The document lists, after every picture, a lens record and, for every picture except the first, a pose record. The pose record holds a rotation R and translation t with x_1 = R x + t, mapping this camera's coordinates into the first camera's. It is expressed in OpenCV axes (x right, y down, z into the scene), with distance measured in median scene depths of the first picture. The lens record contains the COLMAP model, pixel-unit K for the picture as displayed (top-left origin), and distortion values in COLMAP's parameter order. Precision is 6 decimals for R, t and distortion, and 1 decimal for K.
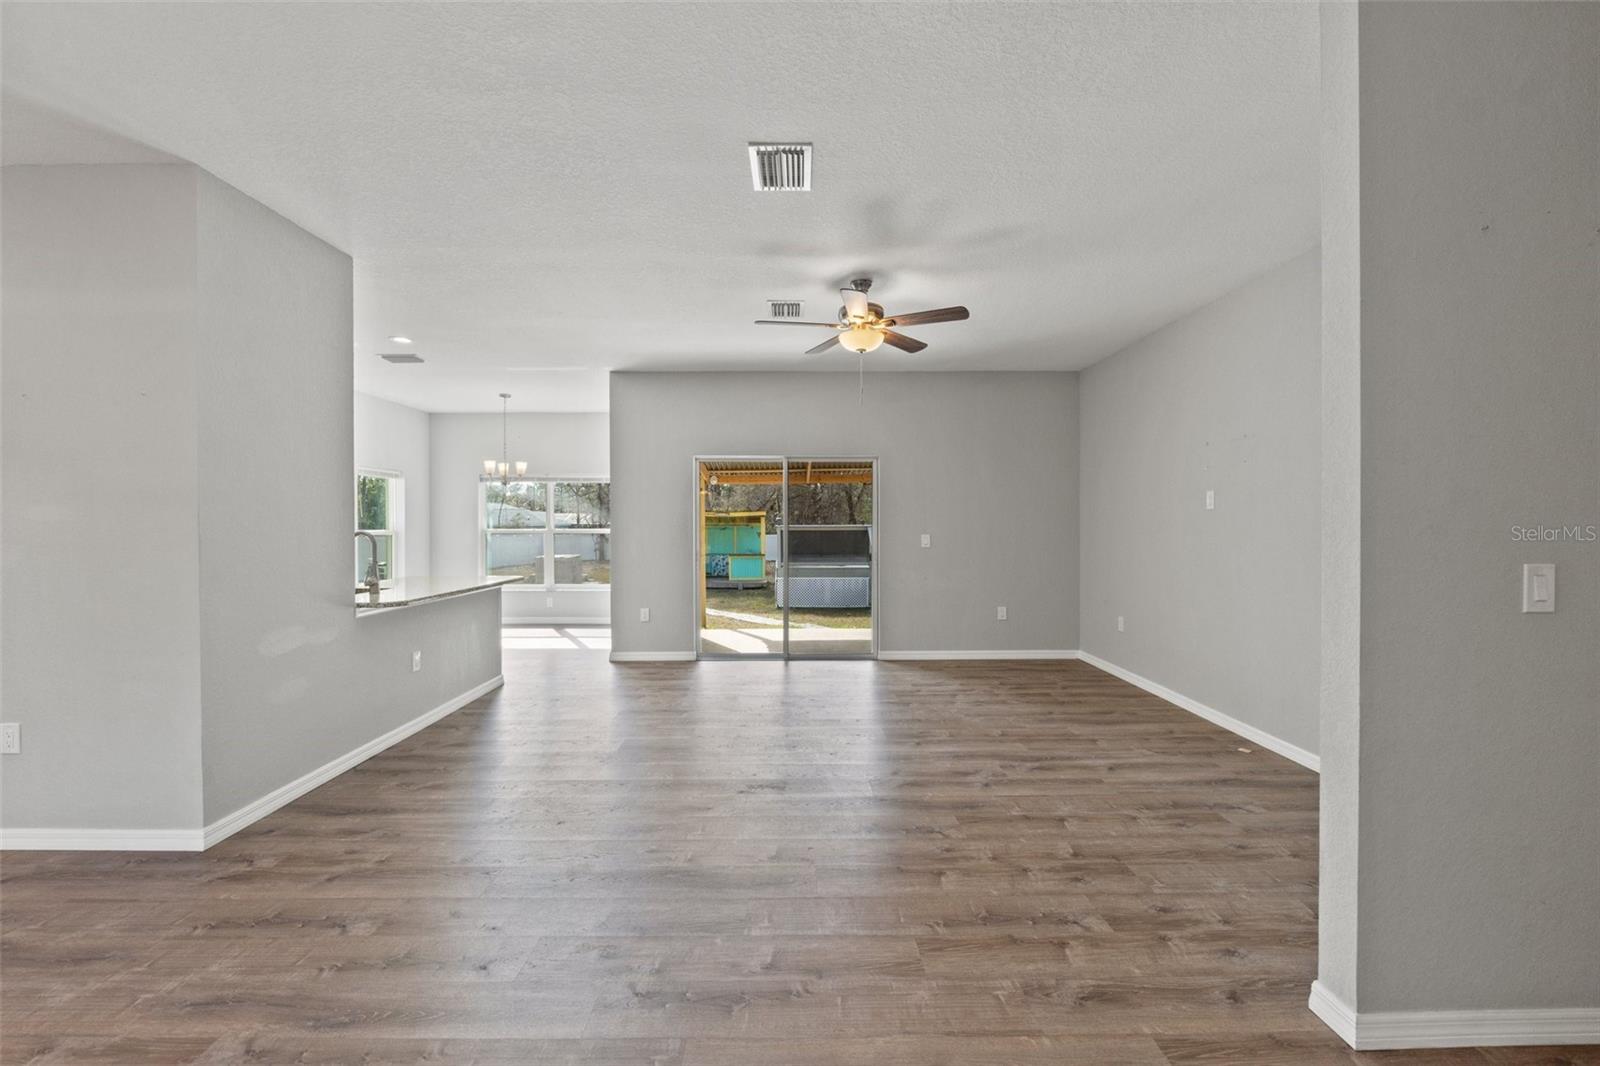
lens RADIAL K [[676.1, 0, 796.6], [0, 676.1, 525.5], [0, 0, 1]] dist [-0.009509, 0.000382]
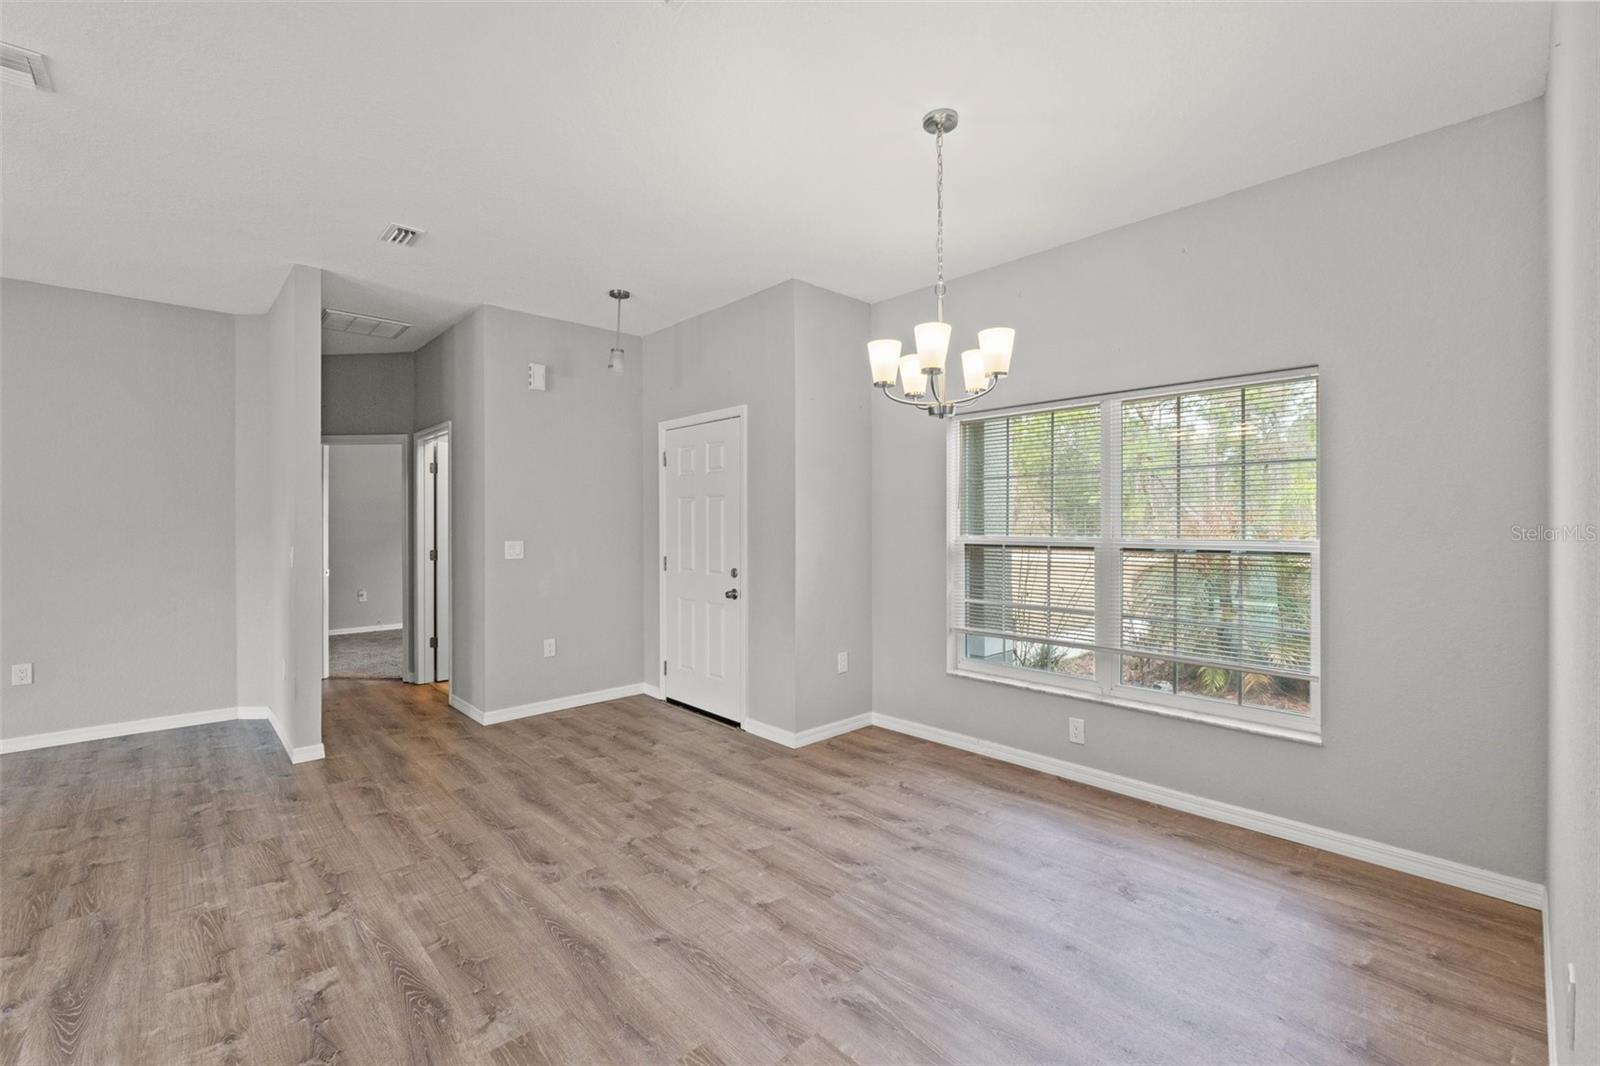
lens RADIAL K [[676.1, 0, 796.6], [0, 676.1, 525.5], [0, 0, 1]] dist [-0.009509, 0.000382]
pose [[-0.676751, 0.001860, 0.736210, -0.893407], [0.006972, 0.999968, 0.003882, -0.001917], [-0.736179, 0.007760, -0.676742, 0.627166]]
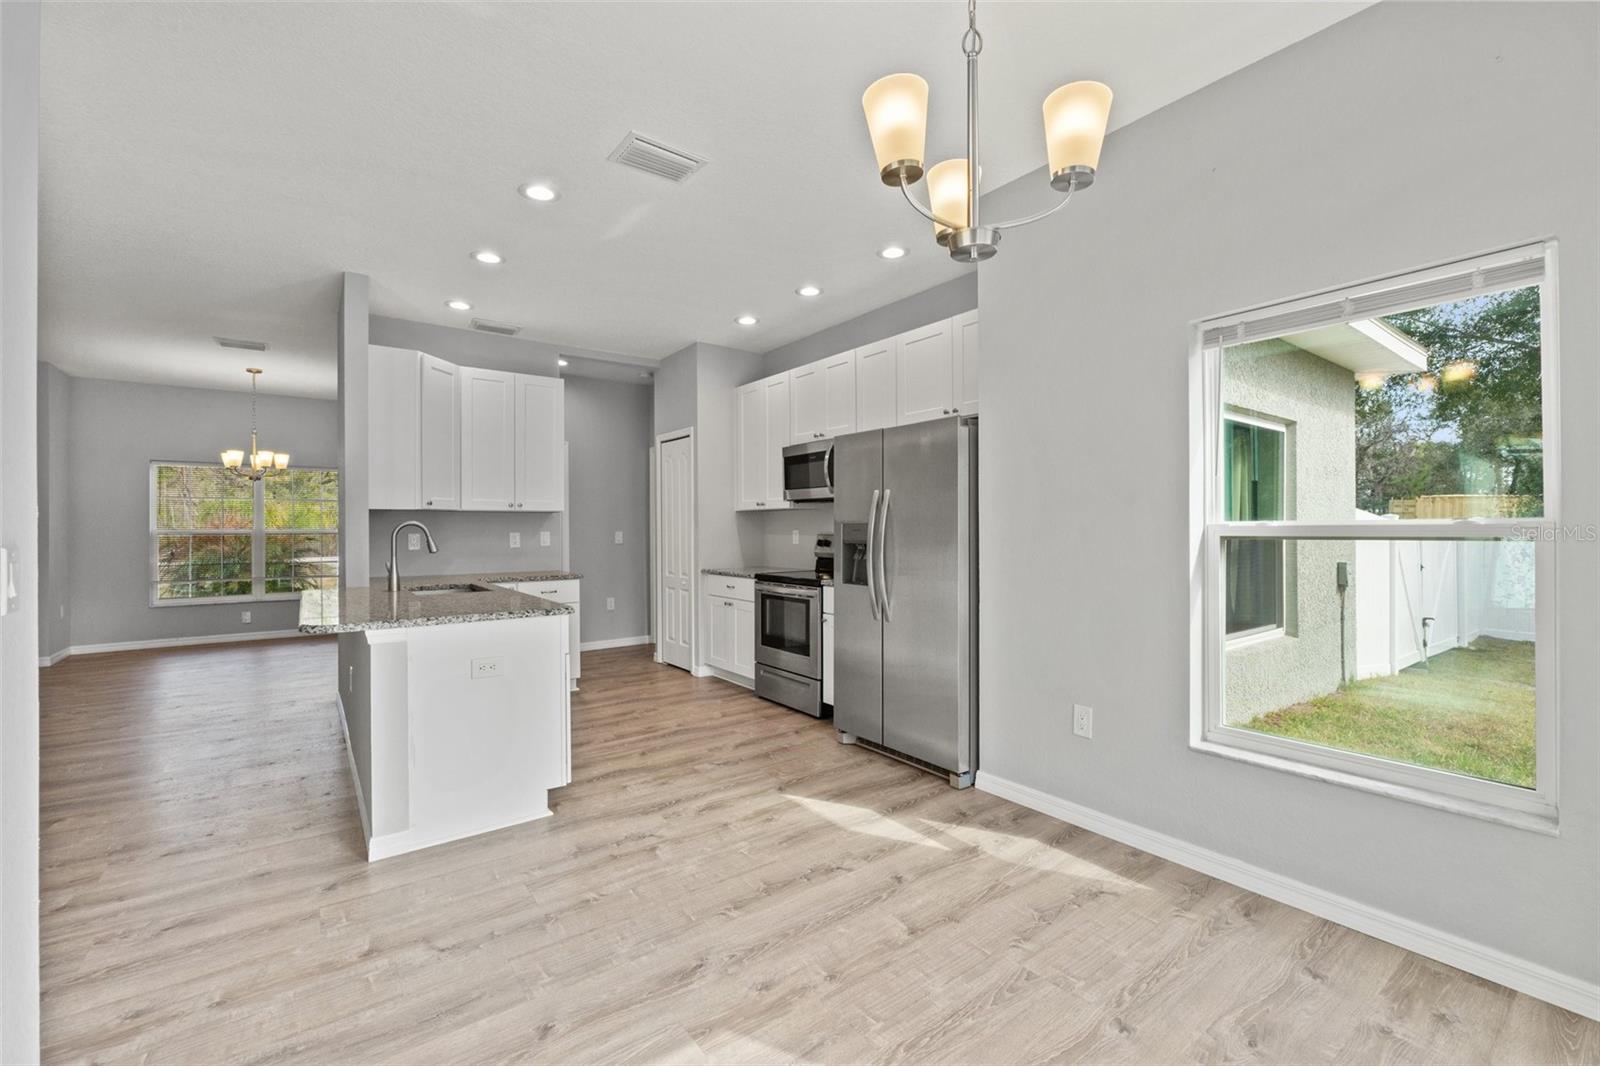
lens RADIAL K [[676.1, 0, 796.6], [0, 676.1, 525.5], [0, 0, 1]] dist [-0.009509, 0.000382]
pose [[-0.809257, 0.003016, -0.587447, -0.618847], [0.004195, 0.999991, -0.000645, 0.020331], [0.587440, -0.002986, -0.809262, 2.349682]]
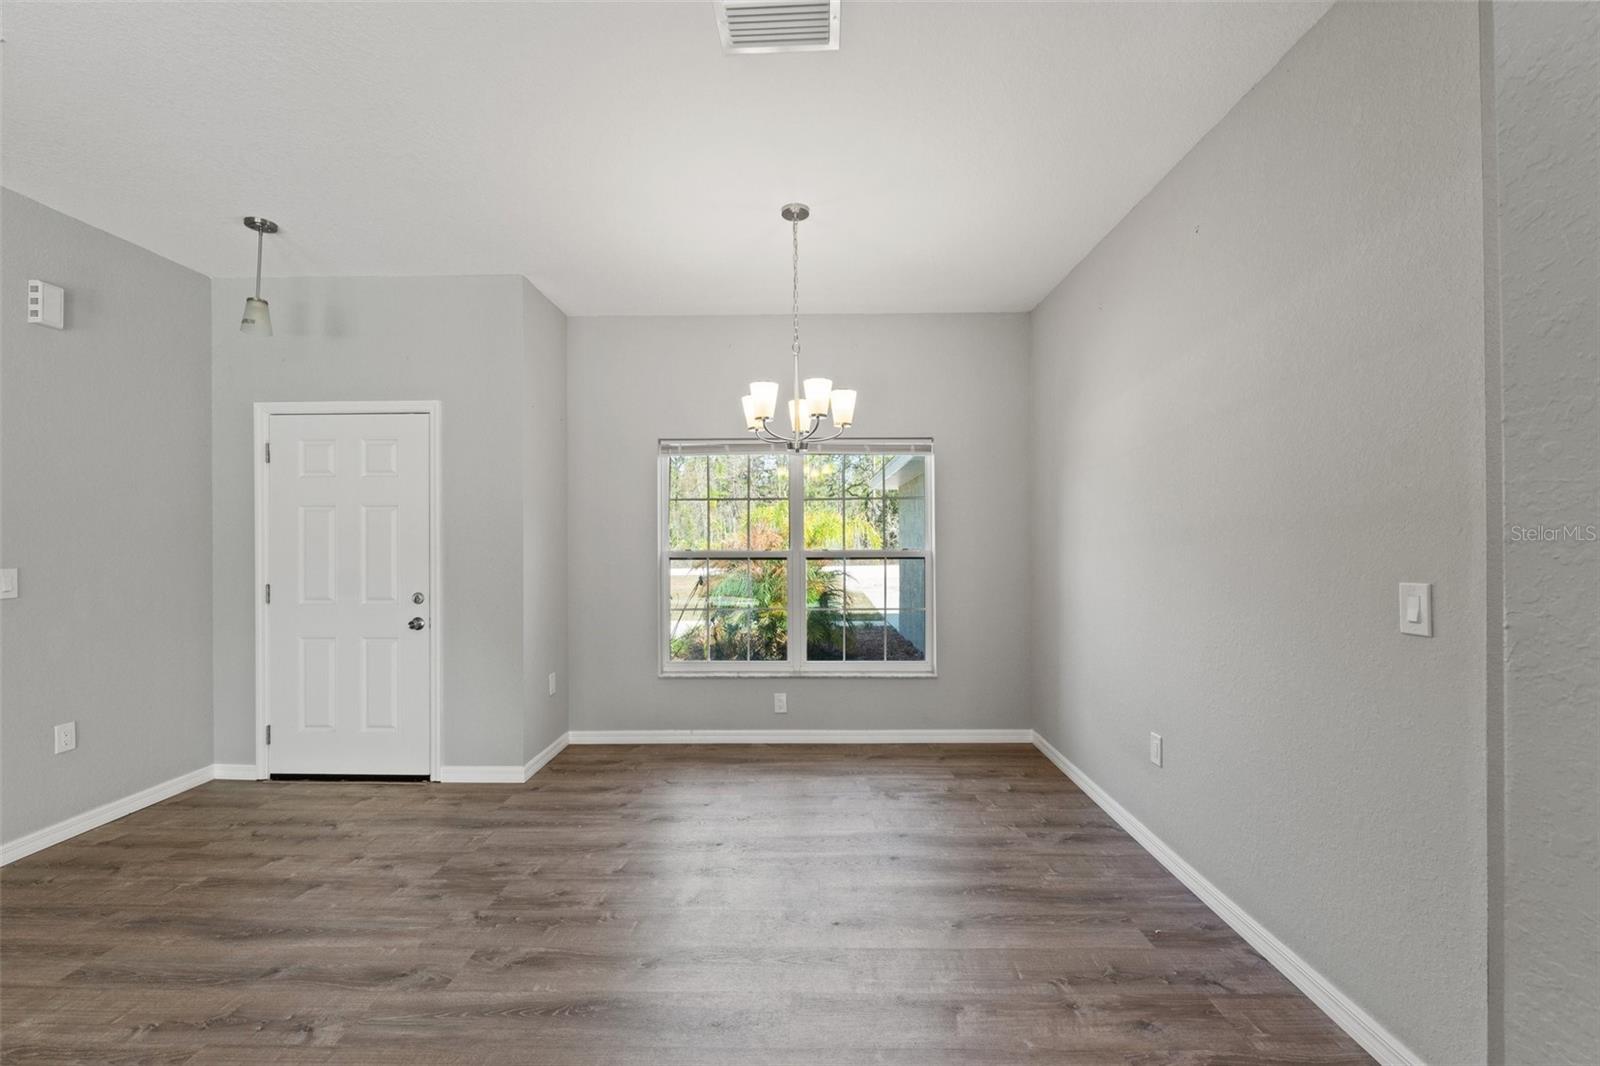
lens RADIAL K [[675.3, 0, 799.6], [0, 675.3, 538.4], [0, 0, 1]] dist [-0.009915, -0.000094]
pose [[-0.999808, 0.006602, 0.018453, -0.520383], [0.006667, 0.999972, 0.003450, -0.002947], [-0.018430, 0.003573, -0.999824, 0.890714]]
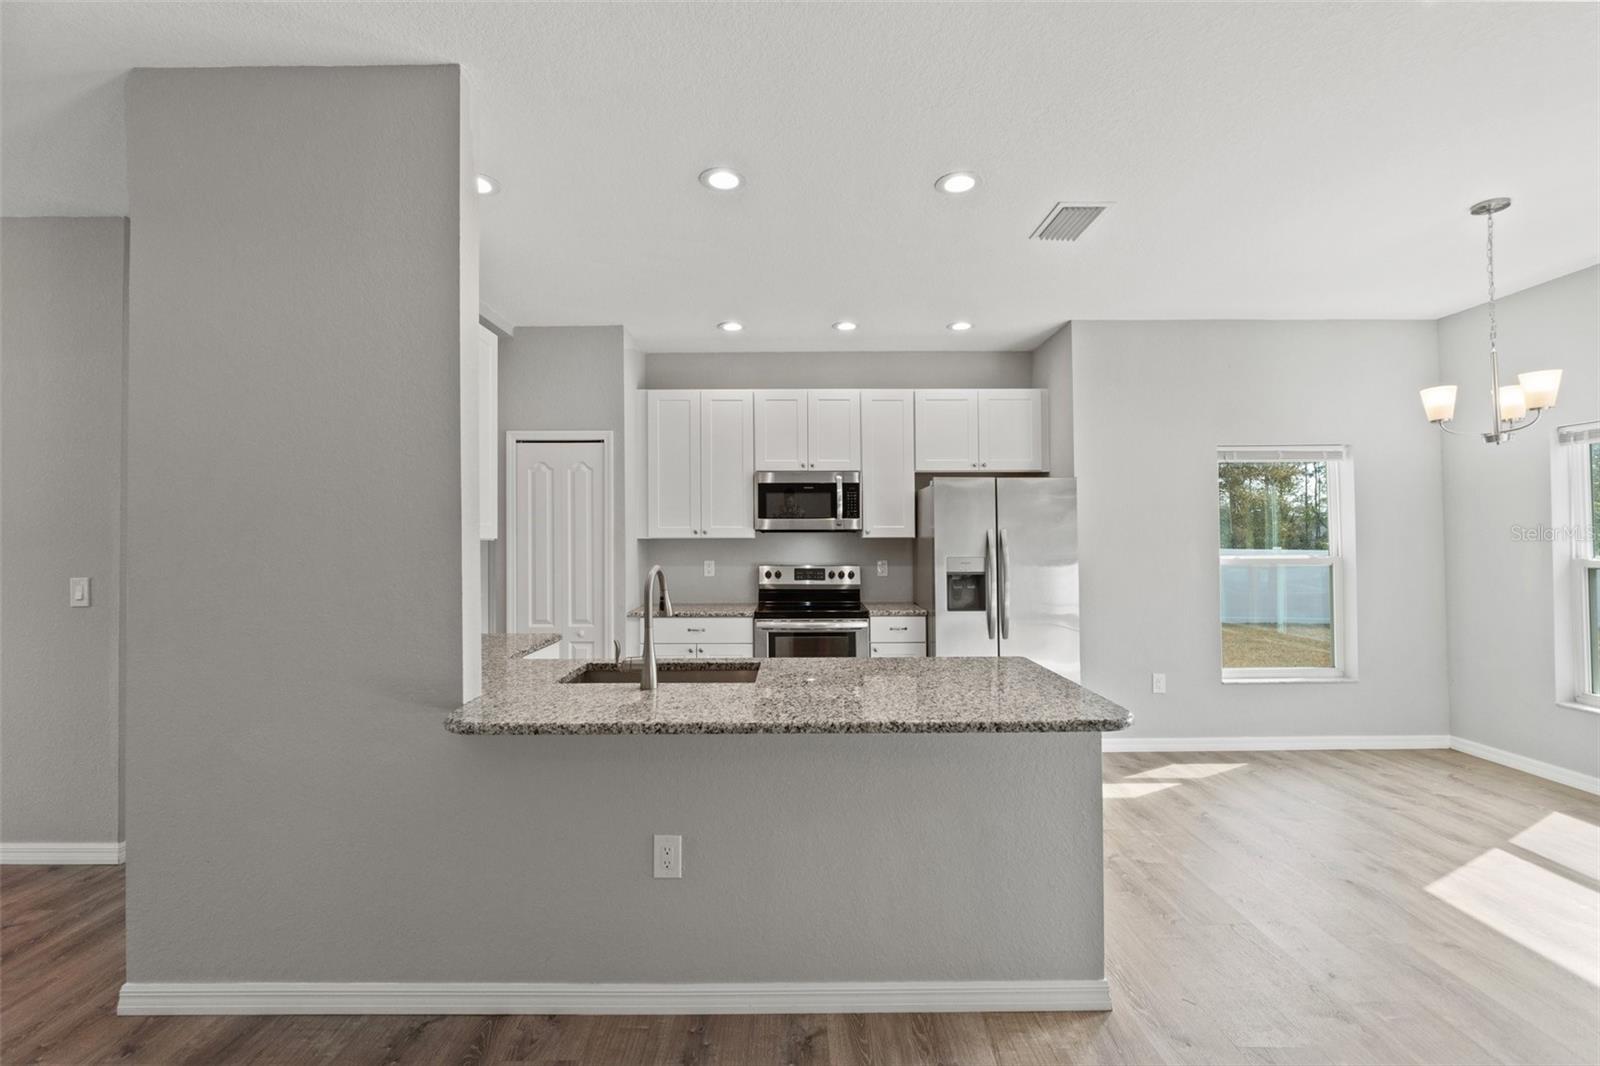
lens RADIAL K [[683.4, 0, 794.1], [0, 683.4, 528.8], [0, 0, 1]] dist [-0.003623, -0.000593]
pose [[0.002626, -0.014469, -0.999892, -0.115934], [0.001241, 0.999895, -0.014466, -0.015230], [0.999996, -0.001203, 0.002643, 1.276100]]
